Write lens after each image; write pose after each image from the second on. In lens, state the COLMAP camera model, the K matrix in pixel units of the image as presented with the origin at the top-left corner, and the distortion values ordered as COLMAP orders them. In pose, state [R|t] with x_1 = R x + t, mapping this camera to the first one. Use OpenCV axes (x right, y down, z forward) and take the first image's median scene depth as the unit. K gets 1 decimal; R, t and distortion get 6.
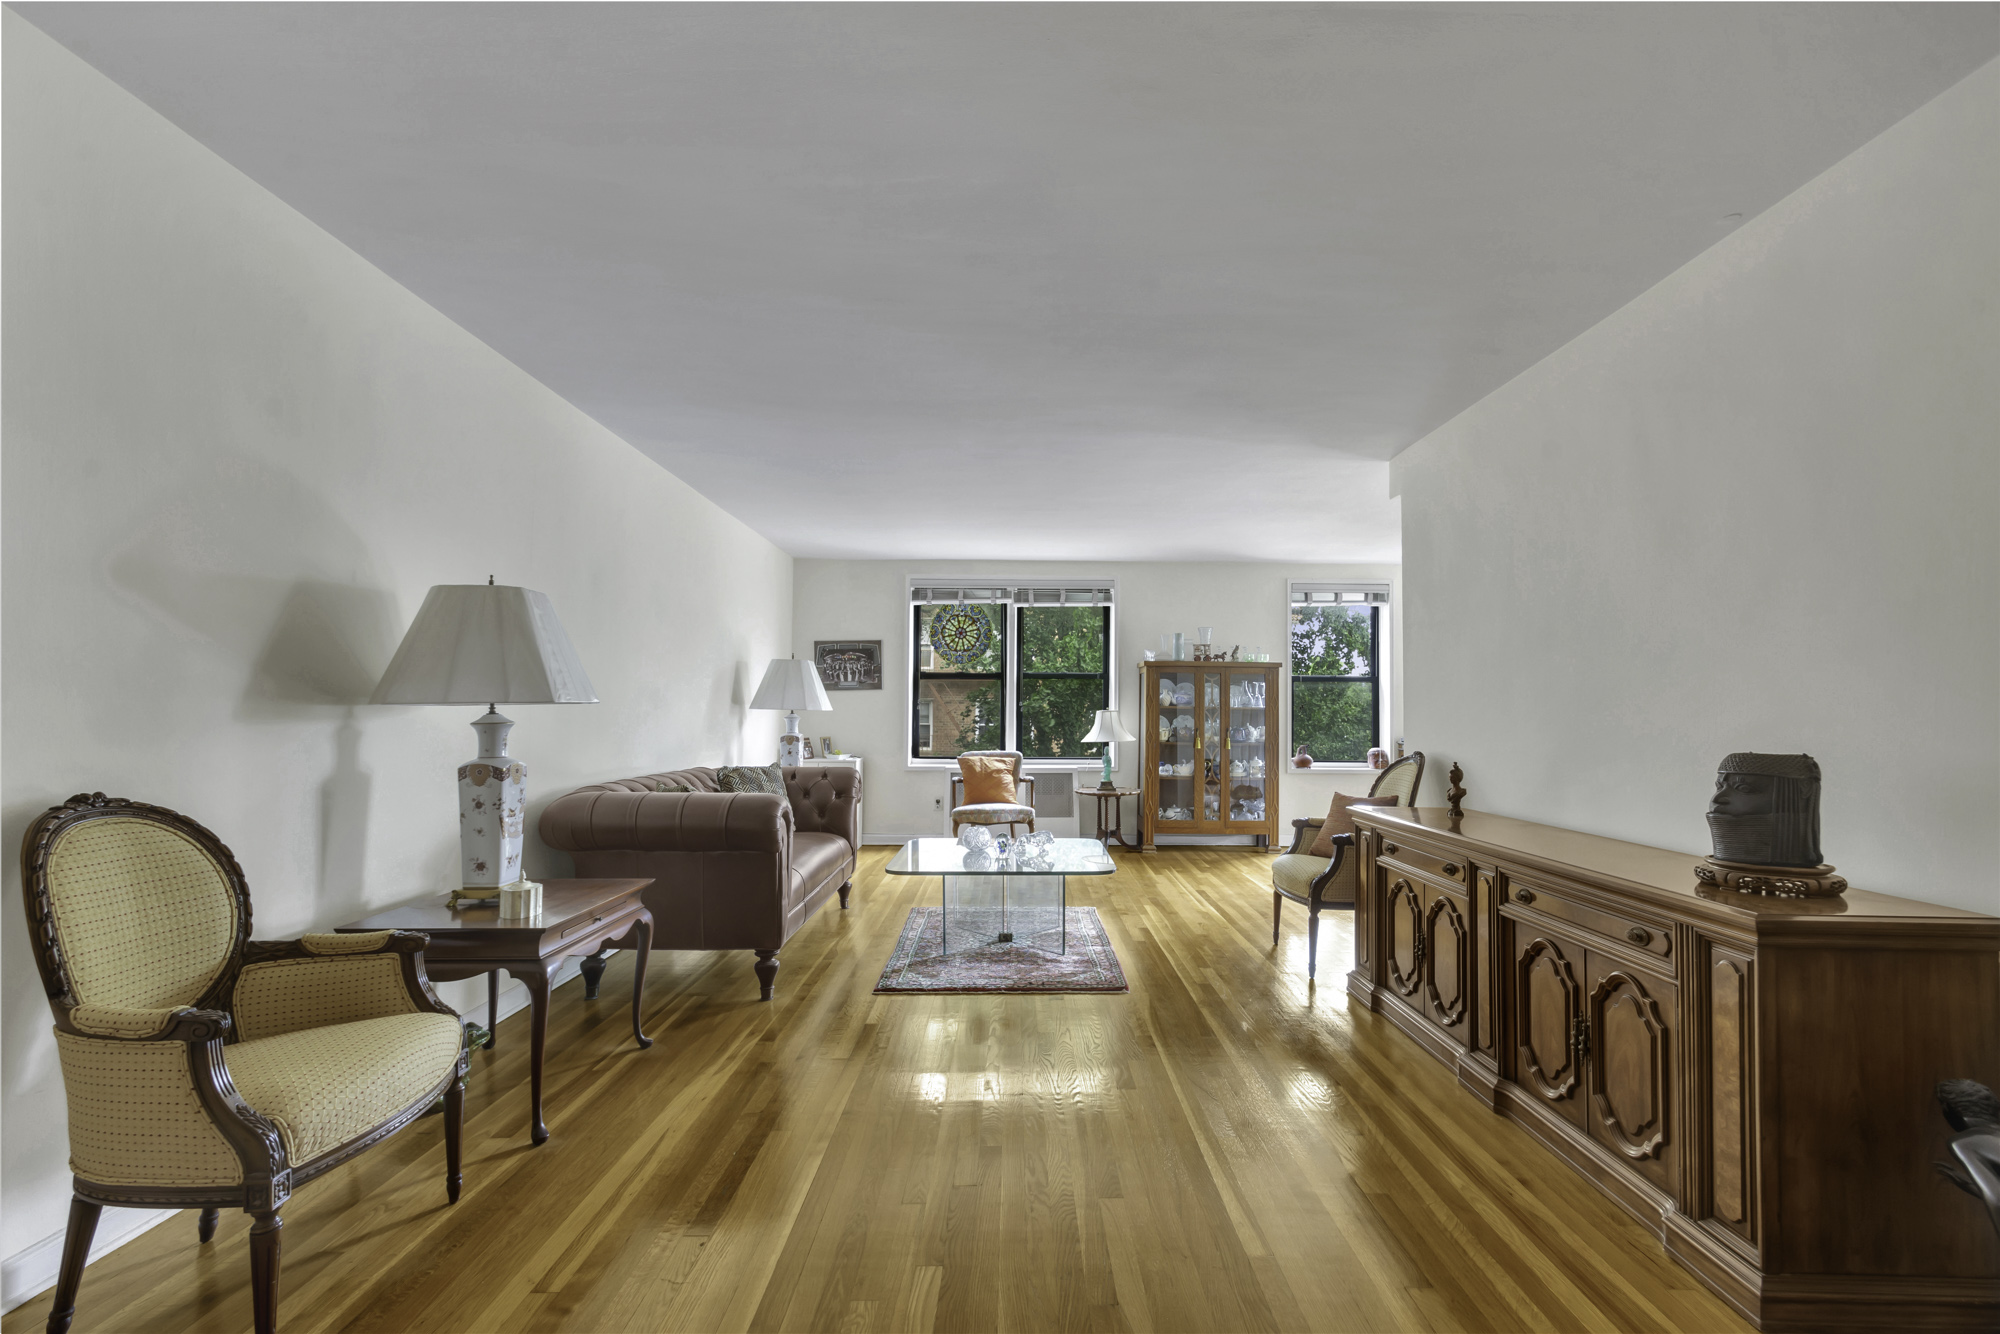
lens RADIAL K [[883.0, 0, 1014.8], [0, 883.0, 687.6], [0, 0, 1]] dist [0.029304, -0.014259]
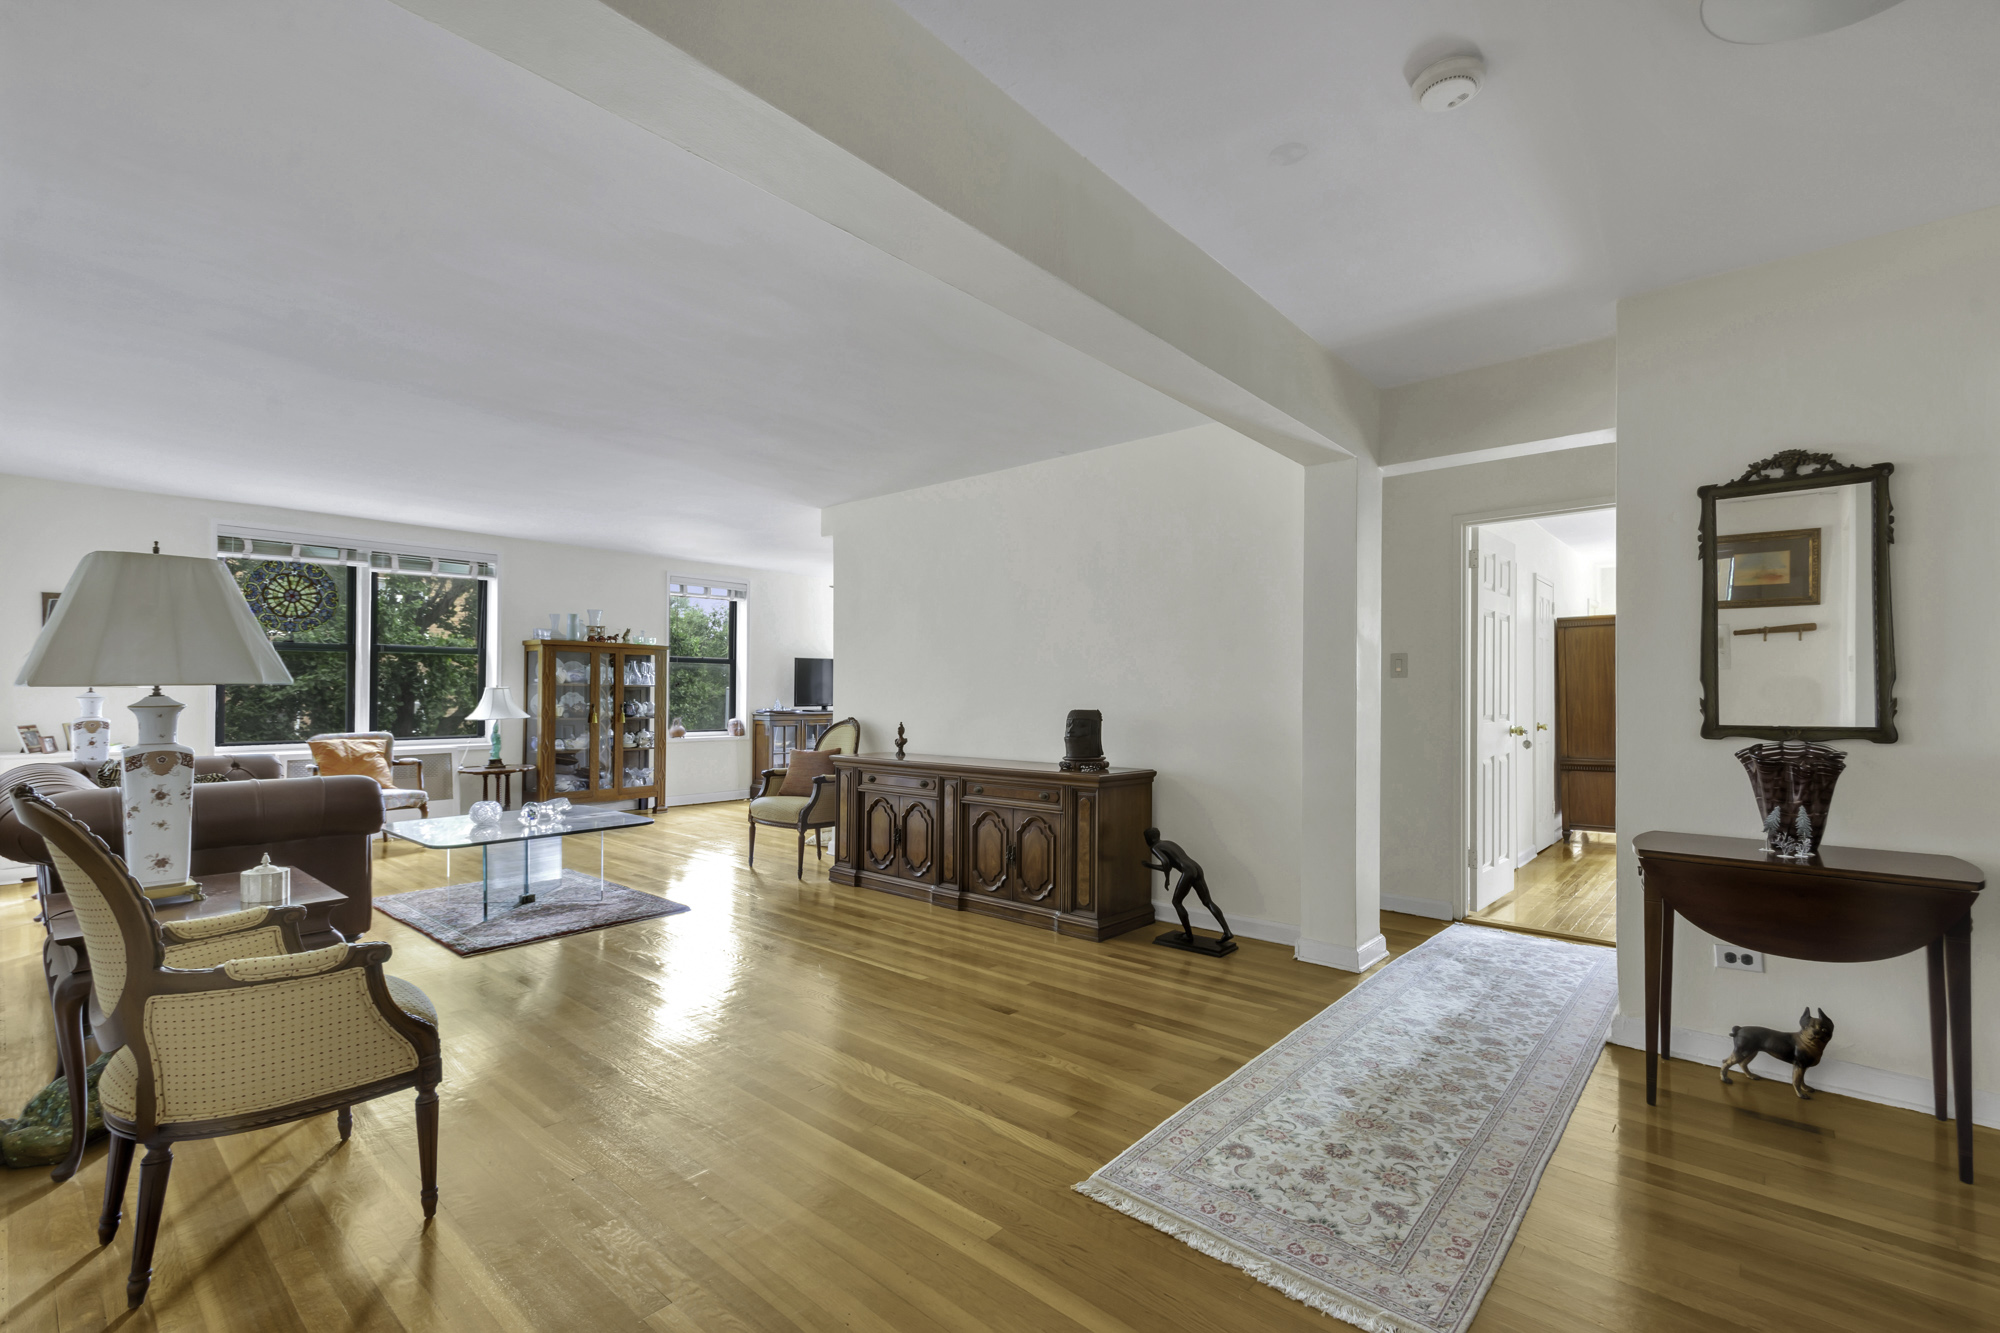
lens RADIAL K [[883.0, 0, 1014.8], [0, 883.0, 687.1], [0, 0, 1]] dist [0.029304, -0.014259]
pose [[0.662585, 0.001464, 0.748985, -0.263384], [-0.022704, 0.999578, 0.018131, -0.006026], [-0.748642, -0.029019, 0.662339, -0.096920]]
